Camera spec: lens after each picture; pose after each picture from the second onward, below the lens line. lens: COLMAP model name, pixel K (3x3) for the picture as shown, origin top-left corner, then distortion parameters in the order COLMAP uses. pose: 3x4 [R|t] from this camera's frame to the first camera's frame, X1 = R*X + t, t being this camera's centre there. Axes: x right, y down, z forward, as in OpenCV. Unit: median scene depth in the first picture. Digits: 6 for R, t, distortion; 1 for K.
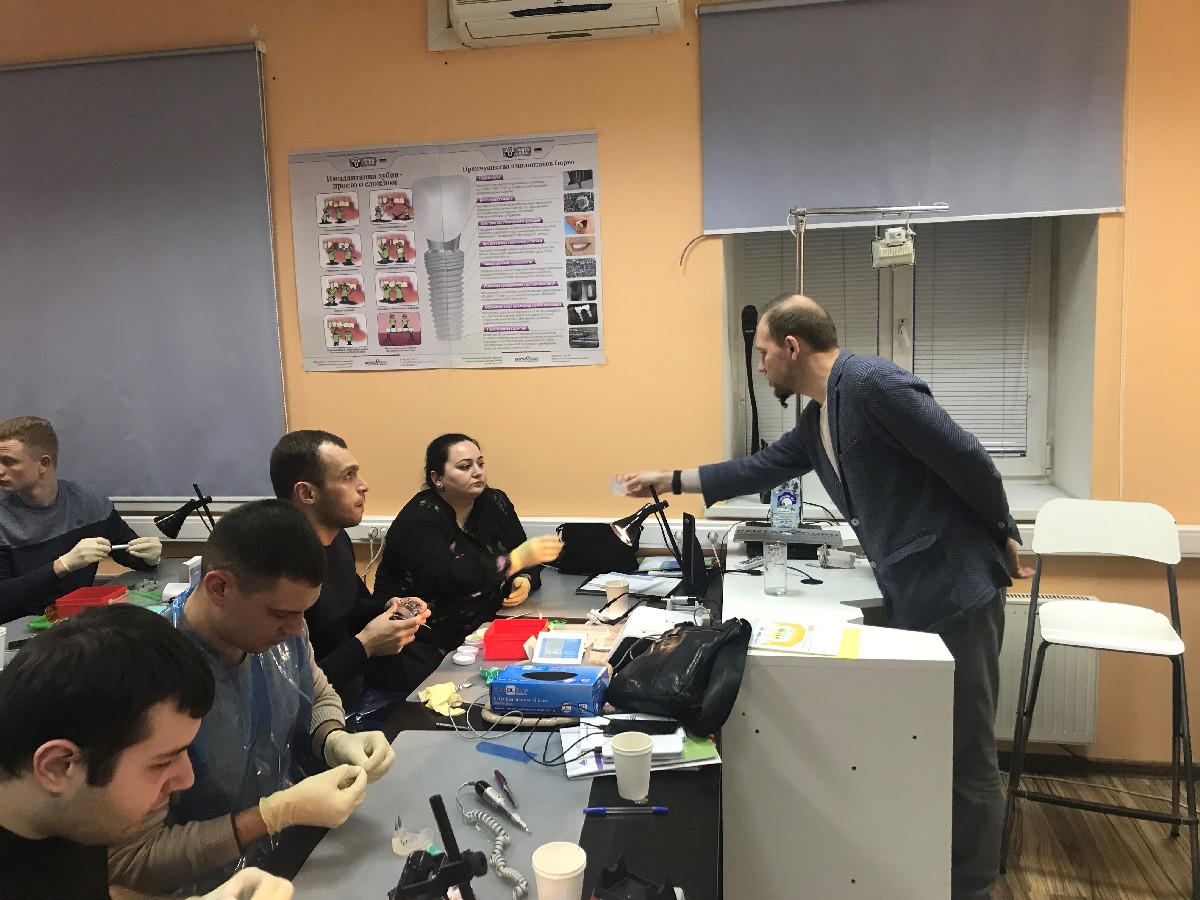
lens RADIAL K [[970.7, 0, 592.1], [0, 970.7, 453.0], [0, 0, 1]] dist [0.032941, -0.035150]
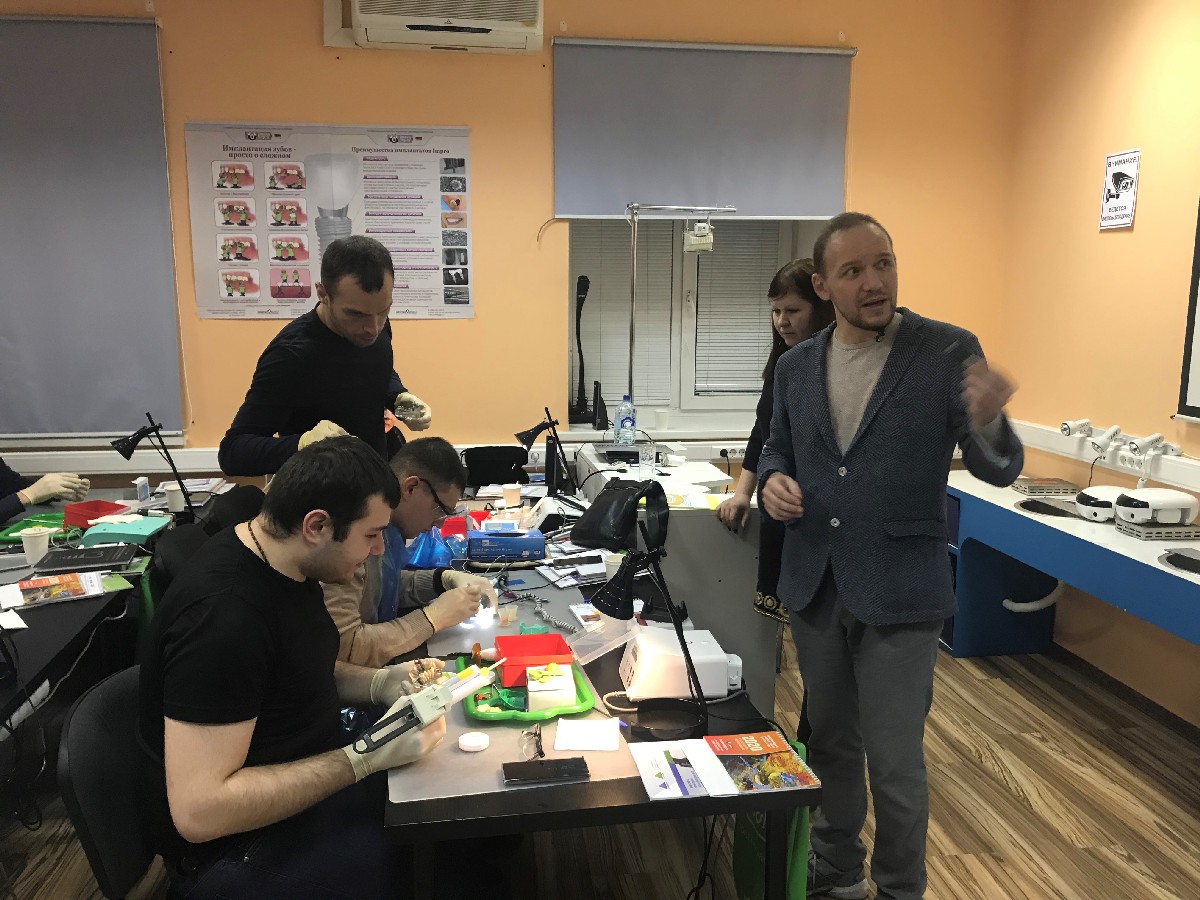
lens RADIAL K [[970.7, 0, 583.7], [0, 970.7, 452.2], [0, 0, 1]] dist [0.032941, -0.035150]
pose [[0.949736, -0.018523, 0.312503, -0.247712], [0.009947, 0.999530, 0.029013, 0.045113], [-0.312893, -0.024446, 0.949474, -0.224272]]
